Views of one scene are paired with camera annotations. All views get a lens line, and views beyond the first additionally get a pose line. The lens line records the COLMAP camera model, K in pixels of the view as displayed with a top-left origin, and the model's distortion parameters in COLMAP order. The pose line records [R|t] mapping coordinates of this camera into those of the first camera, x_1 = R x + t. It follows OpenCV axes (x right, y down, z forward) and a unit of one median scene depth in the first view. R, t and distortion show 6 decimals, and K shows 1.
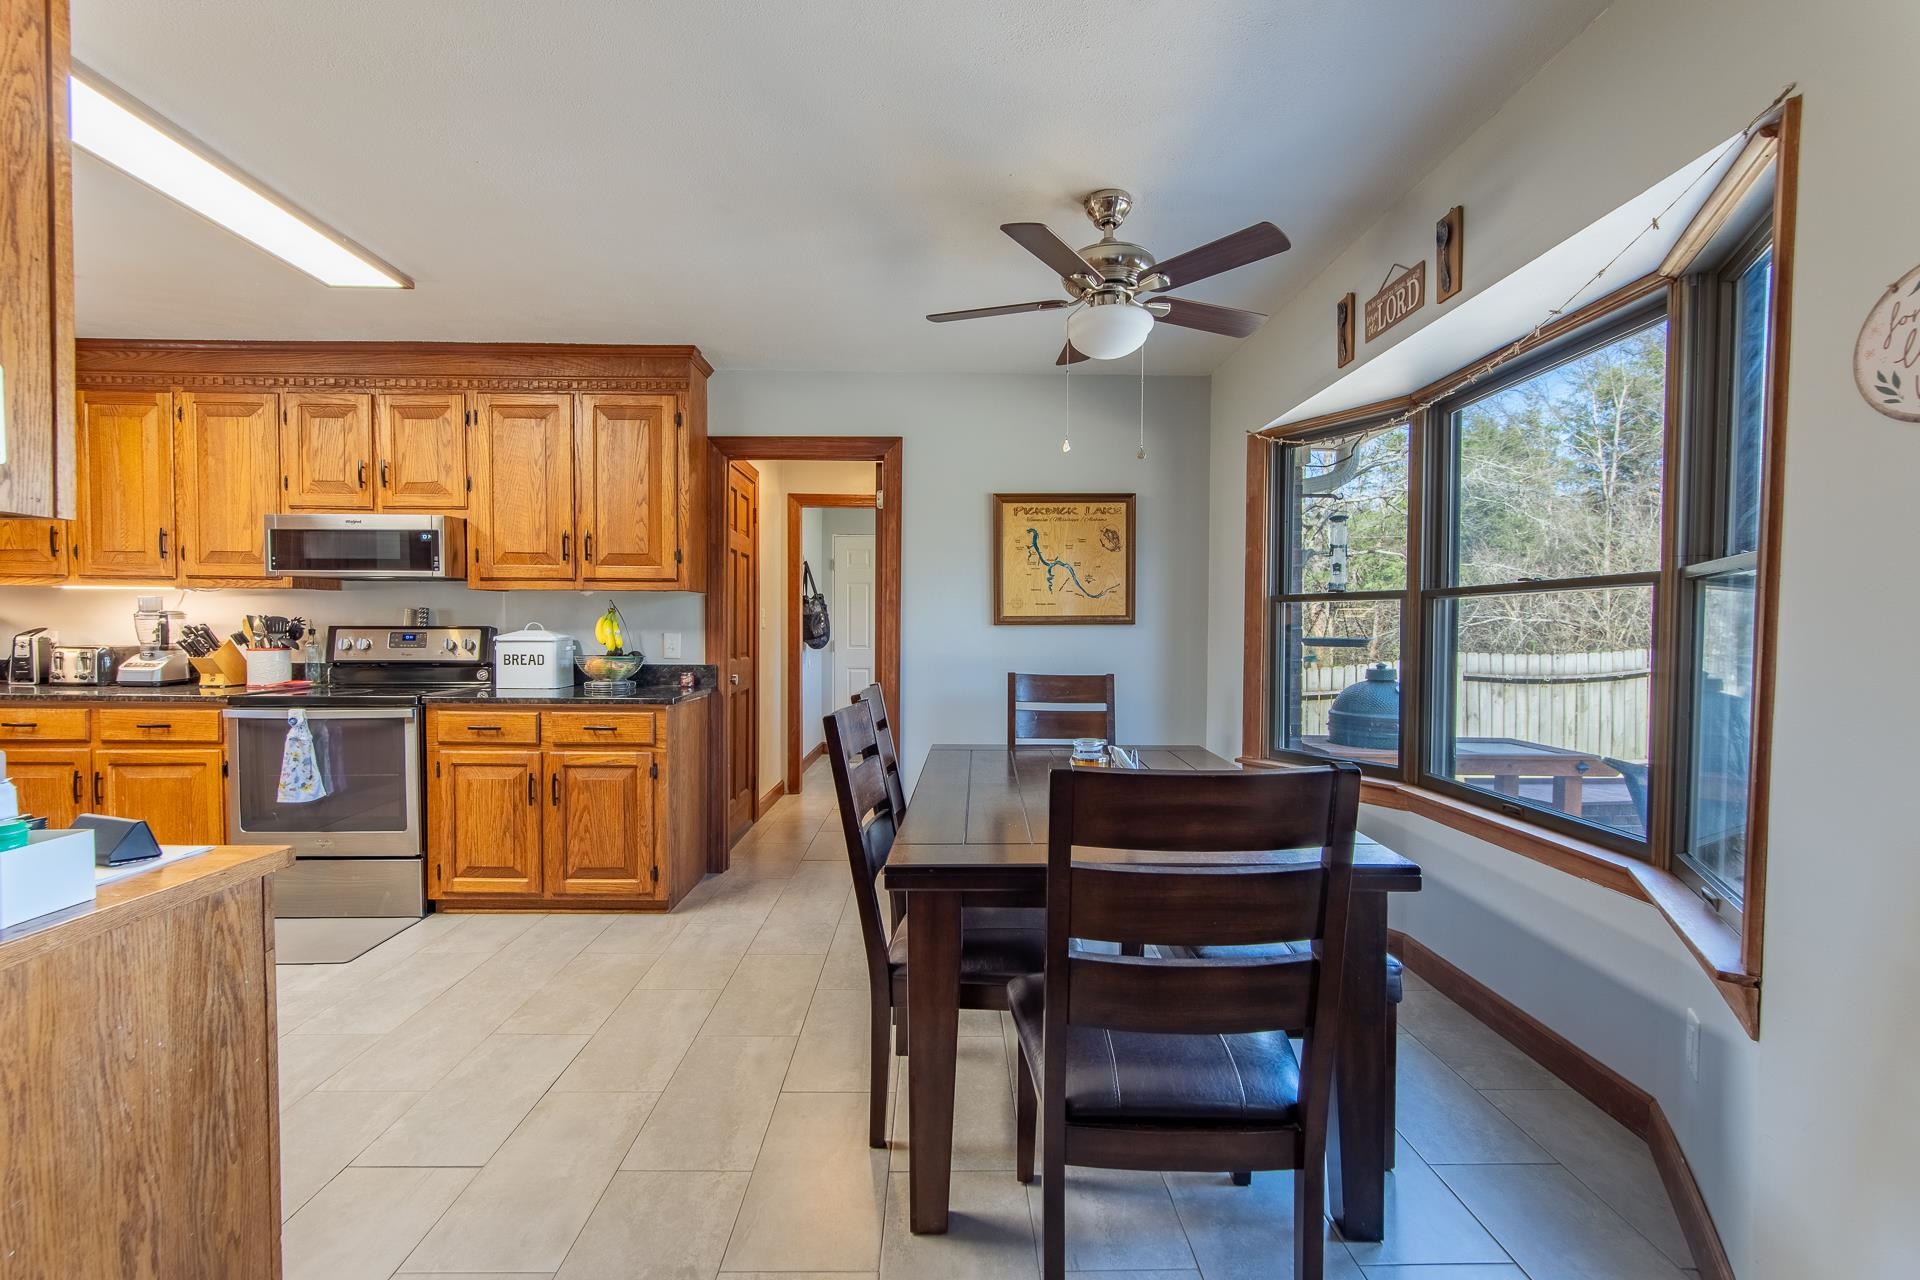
lens RADIAL K [[846.4, 0, 954.7], [0, 846.4, 652.4], [0, 0, 1]] dist [-0.000731, 0.000402]
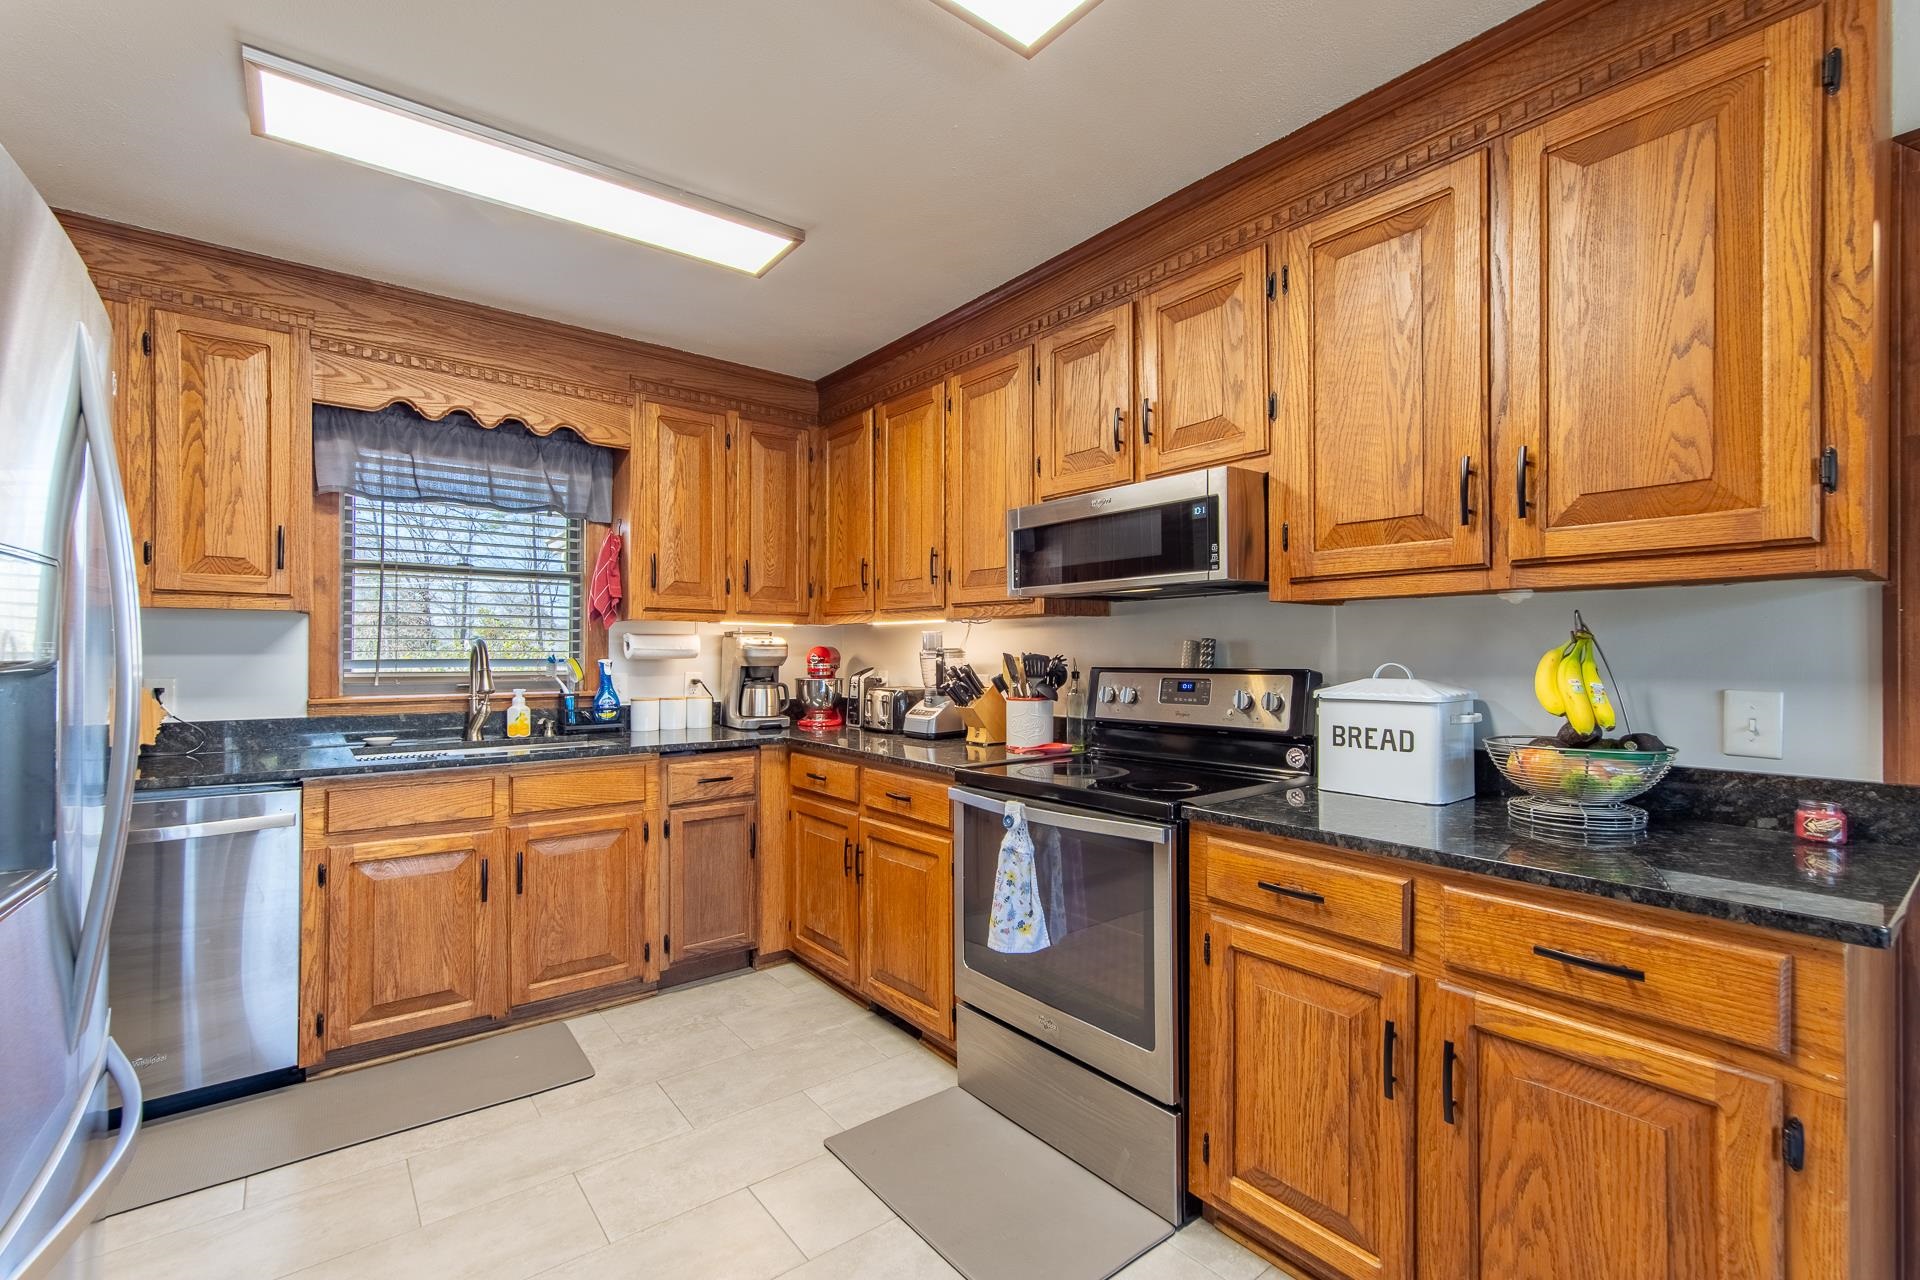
lens RADIAL K [[846.4, 0, 958.1], [0, 846.4, 648.6], [0, 0, 1]] dist [-0.000731, 0.000402]
pose [[0.612188, -0.010909, -0.790637, -0.273642], [-0.021873, 0.999289, -0.030724, -0.024447], [0.790410, 0.036103, 0.611514, 0.520383]]
